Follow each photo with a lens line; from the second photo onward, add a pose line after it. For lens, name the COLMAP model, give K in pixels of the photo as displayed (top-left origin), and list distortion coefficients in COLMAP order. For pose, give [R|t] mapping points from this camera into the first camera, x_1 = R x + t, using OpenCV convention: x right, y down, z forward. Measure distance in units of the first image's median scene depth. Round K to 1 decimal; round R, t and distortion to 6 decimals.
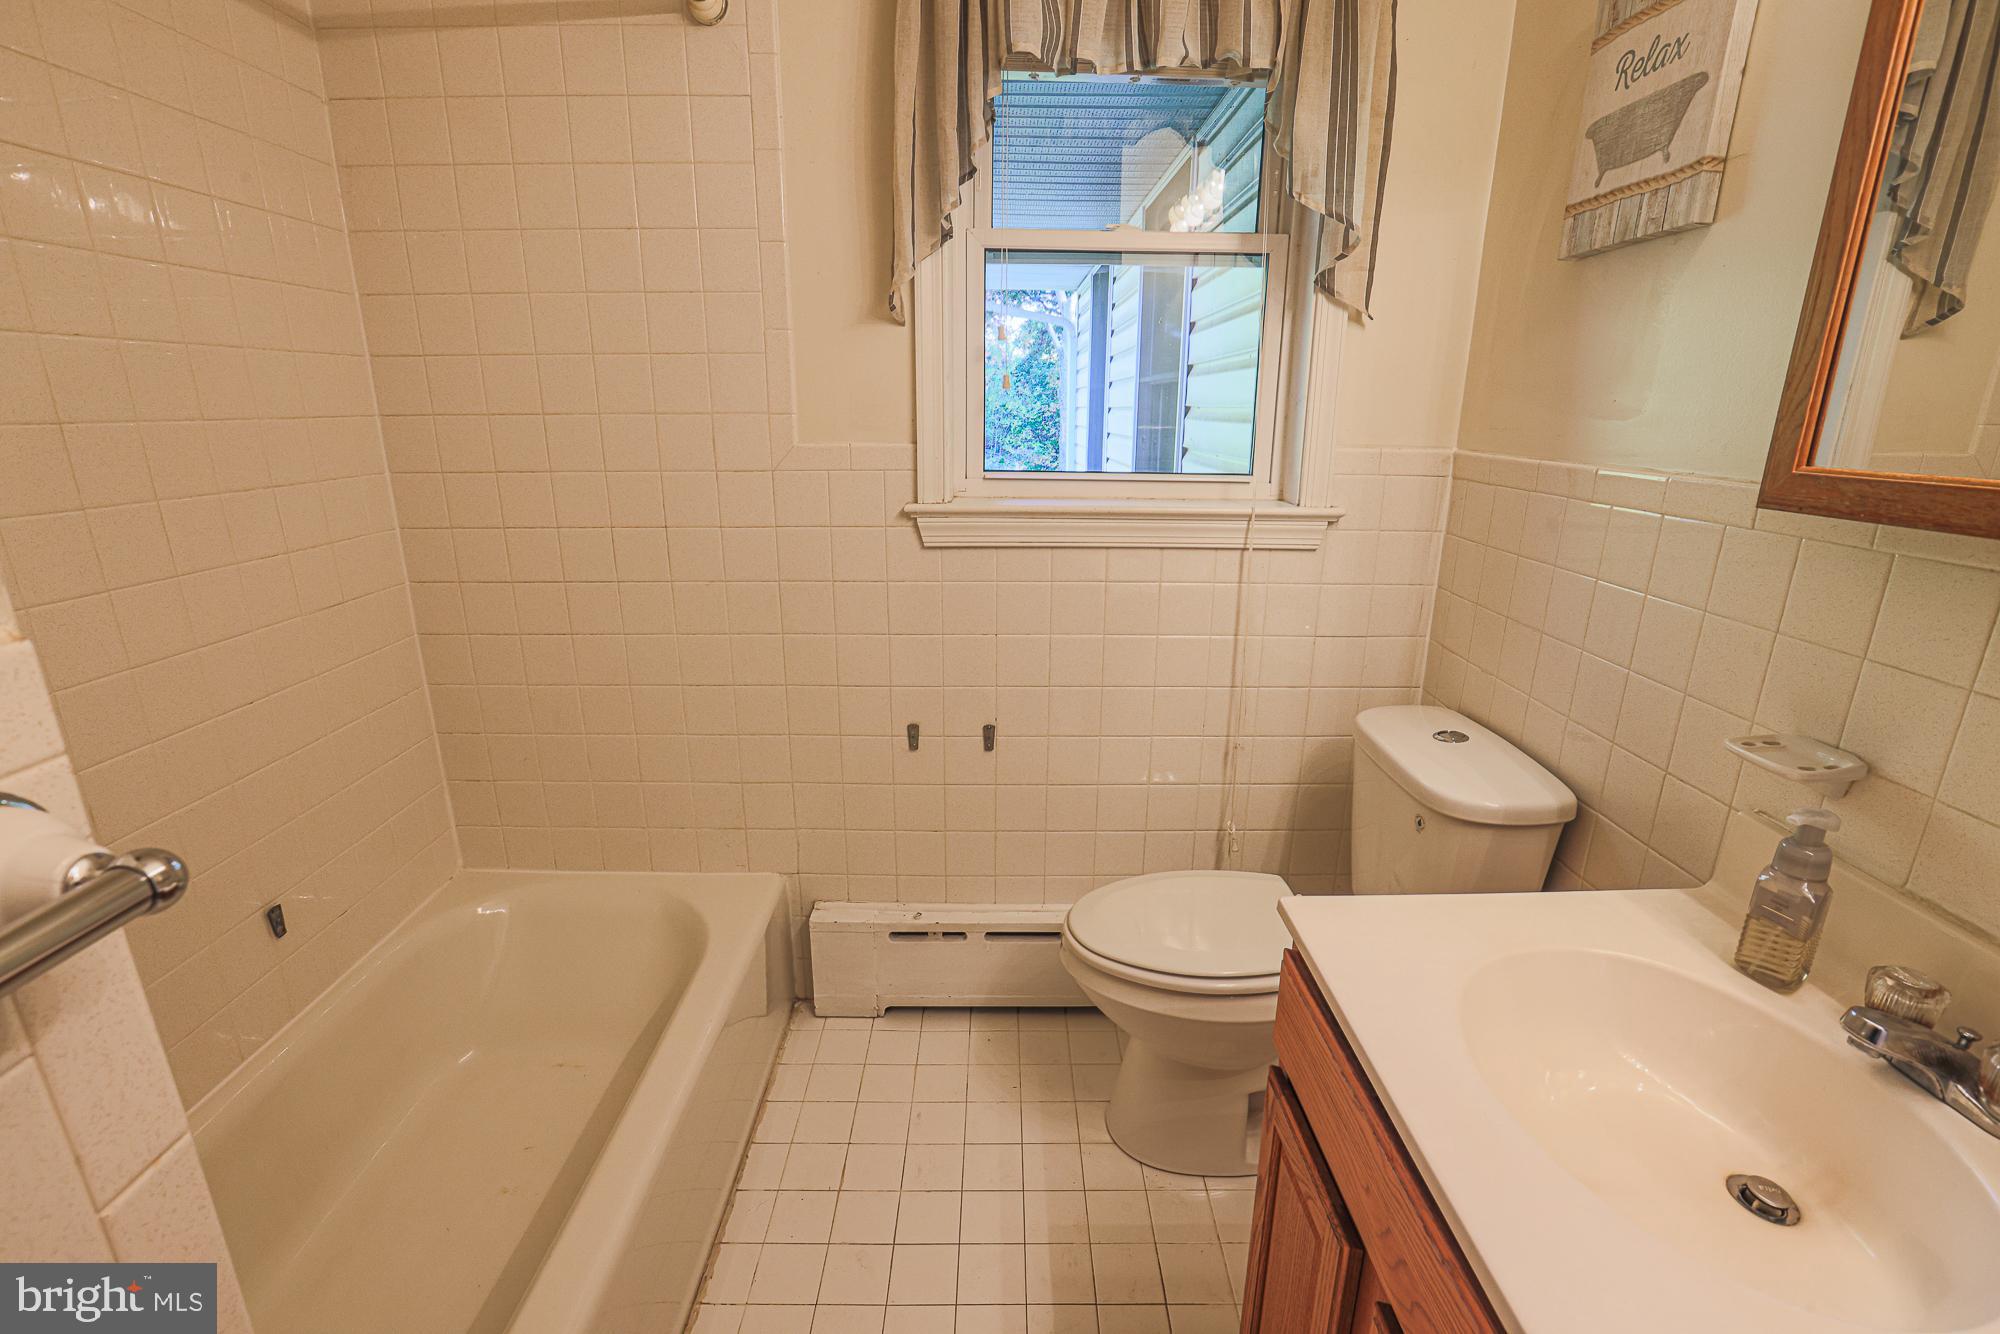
lens RADIAL K [[919.2, 0, 999.7], [0, 919.2, 672.7], [0, 0, 1]] dist [-0.061398, 0.026071]
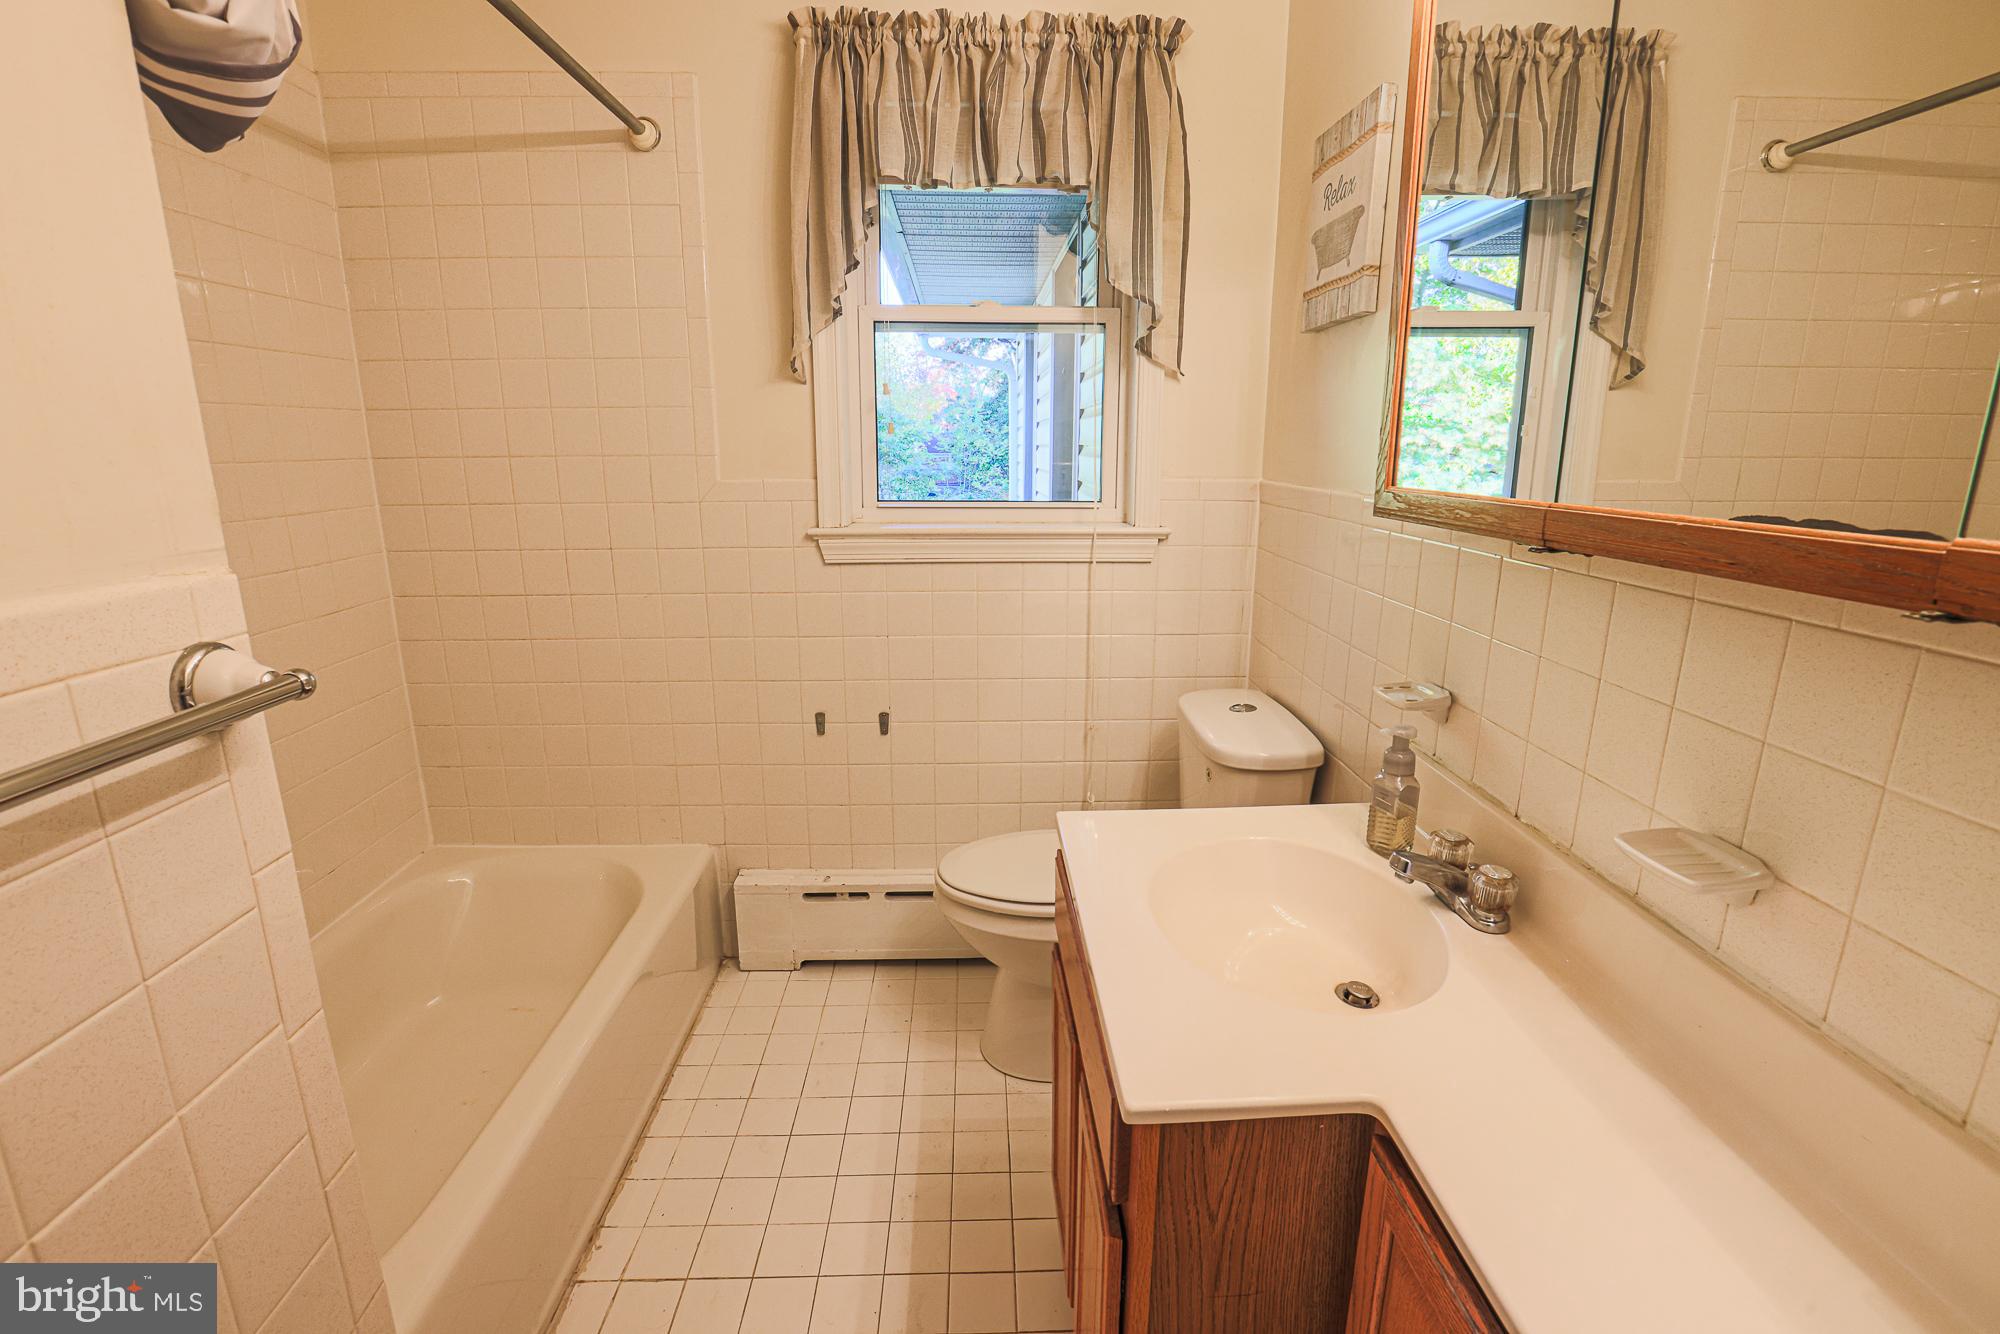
lens RADIAL K [[938.5, 0, 1015.2], [0, 938.5, 658.5], [0, 0, 1]] dist [-0.067396, 0.032517]
pose [[0.999447, -0.011726, 0.031127, 0.137739], [0.013488, 0.998281, -0.057028, 0.066561], [-0.030405, 0.057417, 0.997887, -0.248455]]
